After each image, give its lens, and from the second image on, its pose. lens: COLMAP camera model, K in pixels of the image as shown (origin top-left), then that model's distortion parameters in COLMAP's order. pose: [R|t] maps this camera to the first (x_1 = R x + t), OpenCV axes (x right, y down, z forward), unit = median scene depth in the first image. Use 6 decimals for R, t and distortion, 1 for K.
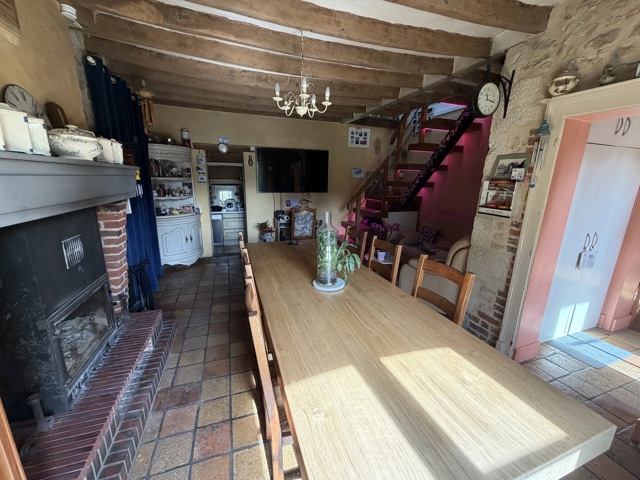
lens RADIAL K [[256.8, 0, 319.8], [0, 256.8, 241.0], [0, 0, 1]] dist [0.001502, 0.000055]
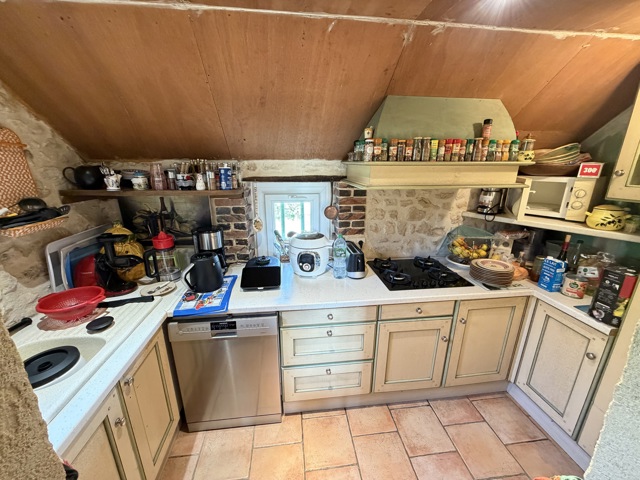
lens RADIAL K [[256.8, 0, 319.1], [0, 256.8, 240.4], [0, 0, 1]] dist [0.001502, 0.000055]
pose [[0.976918, 0.040751, -0.209690, -0.284245], [-0.030171, 0.998117, 0.053411, -0.172949], [0.211471, -0.045851, 0.976308, 0.748539]]
